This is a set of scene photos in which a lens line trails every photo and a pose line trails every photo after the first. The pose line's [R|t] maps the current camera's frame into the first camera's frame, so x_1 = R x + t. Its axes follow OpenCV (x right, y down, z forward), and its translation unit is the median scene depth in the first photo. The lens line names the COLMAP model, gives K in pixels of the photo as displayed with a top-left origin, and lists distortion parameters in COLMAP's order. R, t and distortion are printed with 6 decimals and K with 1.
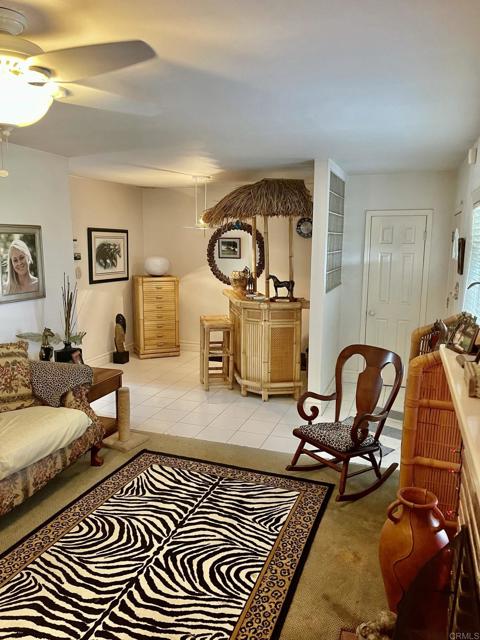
lens RADIAL K [[482.2, 0, 240.8], [0, 482.2, 320.1], [0, 0, 1]] dist [0.014965, 0.000290]
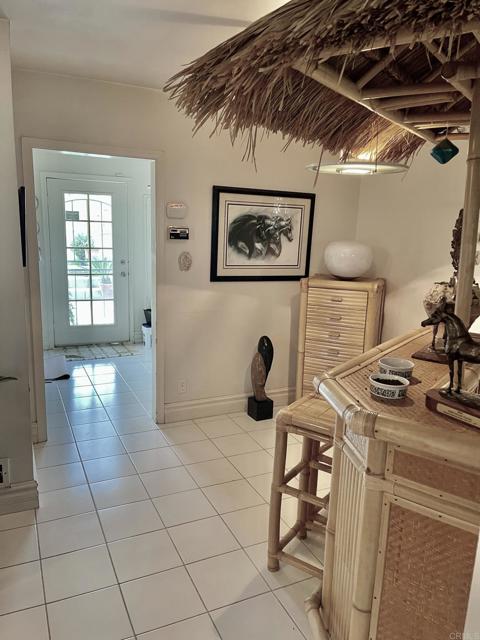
lens RADIAL K [[482.2, 0, 240.9], [0, 482.2, 324.0], [0, 0, 1]] dist [0.014965, 0.000290]
pose [[0.717099, 0.162576, -0.677744, 0.127662], [-0.142861, 0.986054, 0.085376, -0.075396], [0.682172, 0.035600, 0.730324, 0.560743]]
